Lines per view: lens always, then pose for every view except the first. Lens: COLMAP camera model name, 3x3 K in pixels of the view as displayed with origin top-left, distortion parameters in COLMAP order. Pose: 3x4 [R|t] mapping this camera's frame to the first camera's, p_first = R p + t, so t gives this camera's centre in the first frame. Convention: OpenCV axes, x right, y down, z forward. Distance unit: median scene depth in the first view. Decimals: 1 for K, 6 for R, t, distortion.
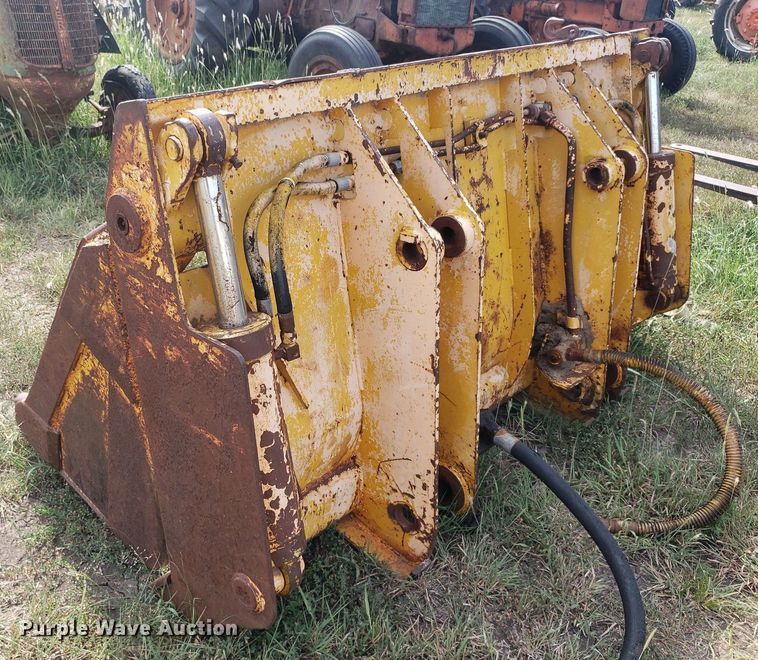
lens RADIAL K [[770.3, 0, 310.8], [0, 770.3, 292.2], [0, 0, 1]] dist [0.143375, -0.347928]
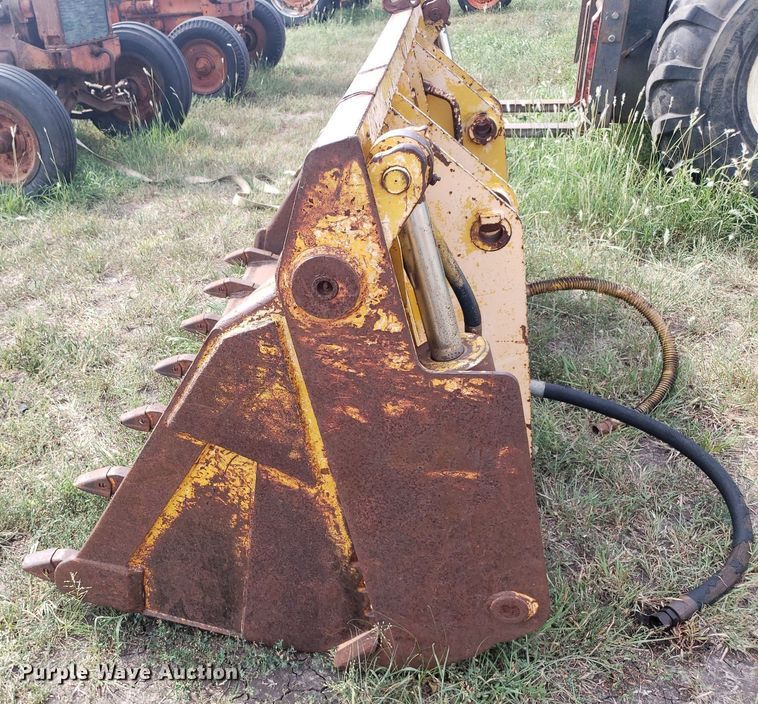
lens RADIAL K [[772.6, 0, 379.0], [0, 772.6, 352.0], [0, 0, 1]] dist [0.004879, 0.004425]
pose [[0.859805, -0.355645, 0.366404, -0.315351], [0.328927, 0.934612, 0.135305, -0.069543], [-0.390566, 0.004184, 0.920565, 0.108653]]
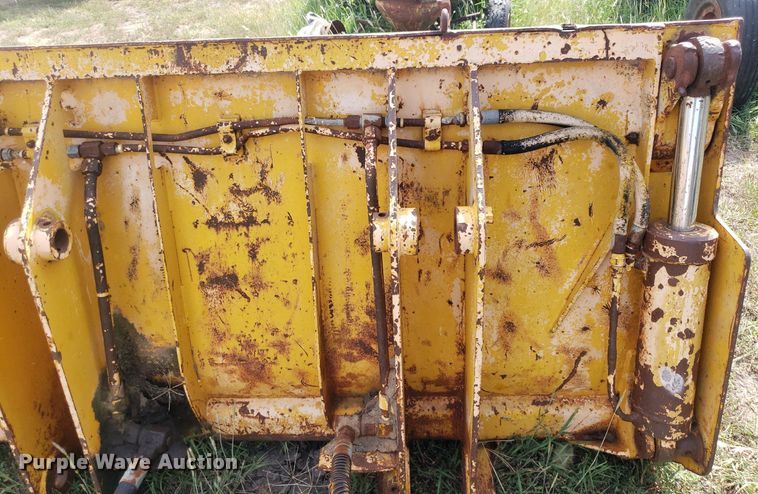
lens RADIAL K [[582.0, 0, 380.6], [0, 582.0, 211.8], [0, 0, 1]] dist [0.071416, -0.140863]
pose [[0.668656, 0.320830, -0.670796, 0.896658], [-0.250095, 0.946605, 0.203449, -0.344361], [0.700251, 0.031725, 0.713191, 0.784461]]
